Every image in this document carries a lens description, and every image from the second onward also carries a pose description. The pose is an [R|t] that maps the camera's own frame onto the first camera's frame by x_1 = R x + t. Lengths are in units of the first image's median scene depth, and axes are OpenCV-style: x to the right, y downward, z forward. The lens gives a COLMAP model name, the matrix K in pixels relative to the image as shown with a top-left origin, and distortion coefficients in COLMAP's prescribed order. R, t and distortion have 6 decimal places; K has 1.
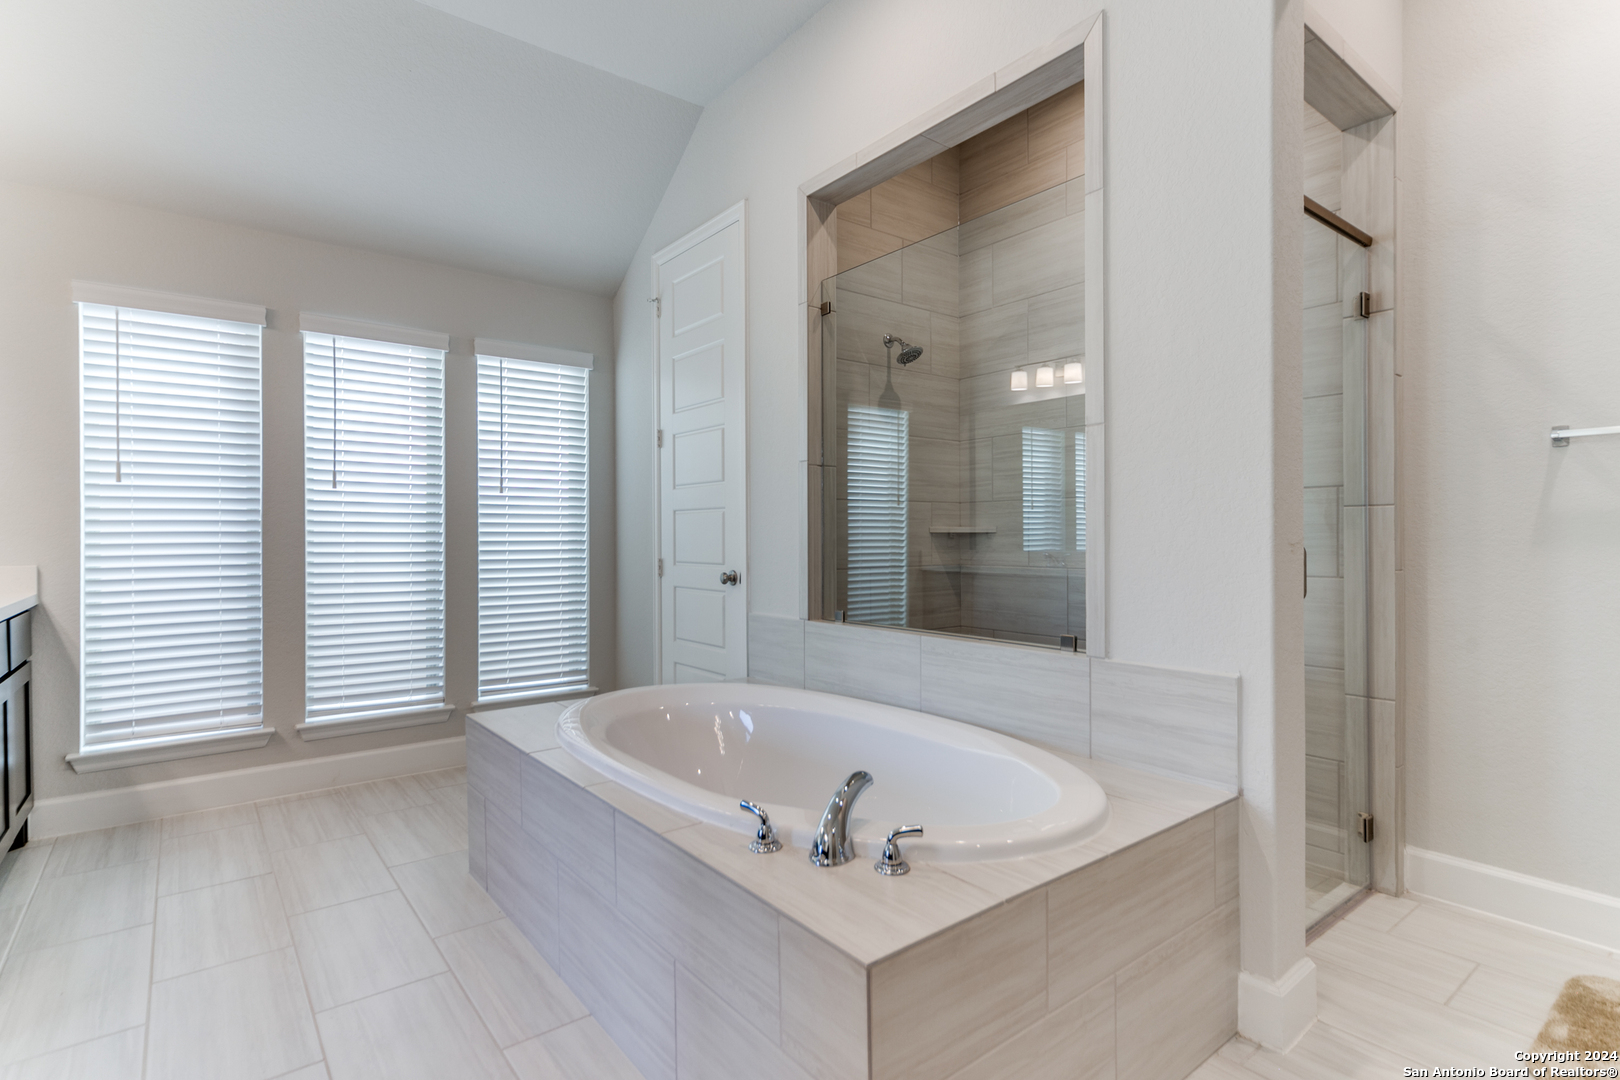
lens RADIAL K [[786.8, 0, 820.4], [0, 786.8, 537.3], [0, 0, 1]] dist [0.003045, -0.000196]
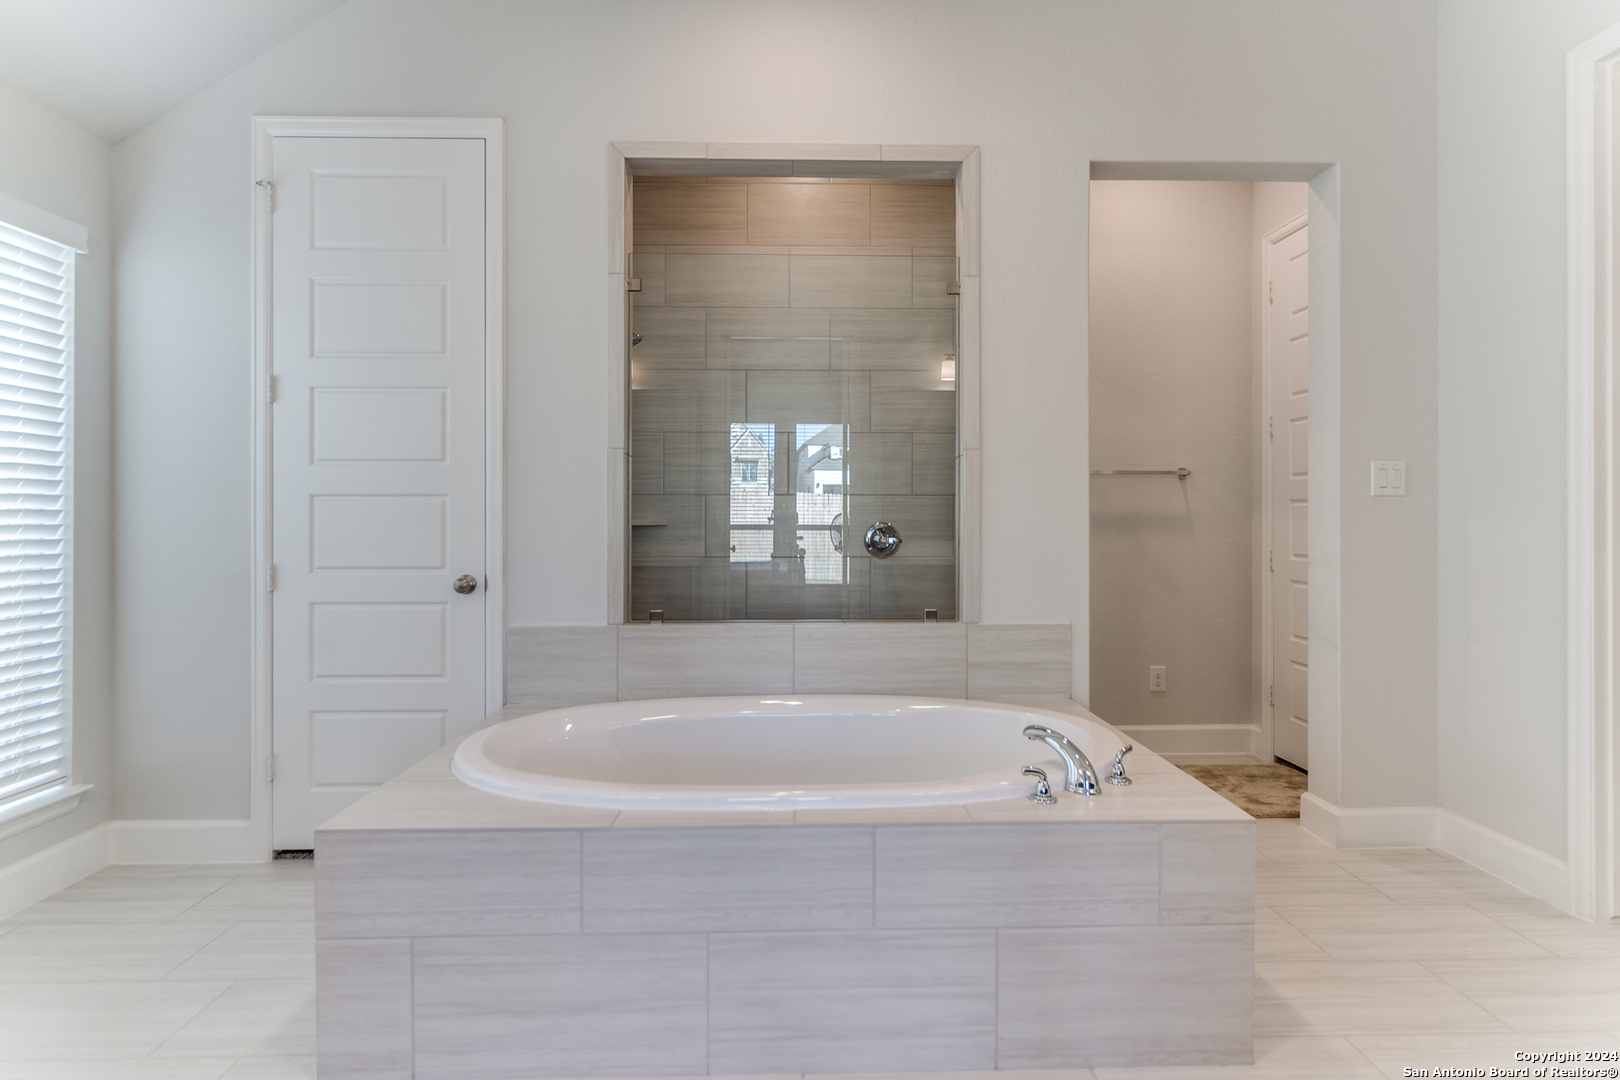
lens RADIAL K [[786.8, 0, 837.0], [0, 786.8, 517.4], [0, 0, 1]] dist [0.003045, -0.000196]
pose [[0.601361, 0.004975, 0.798962, -0.528872], [-0.000455, 0.999983, -0.005885, -0.011803], [-0.798977, 0.003176, 0.601353, 0.230979]]
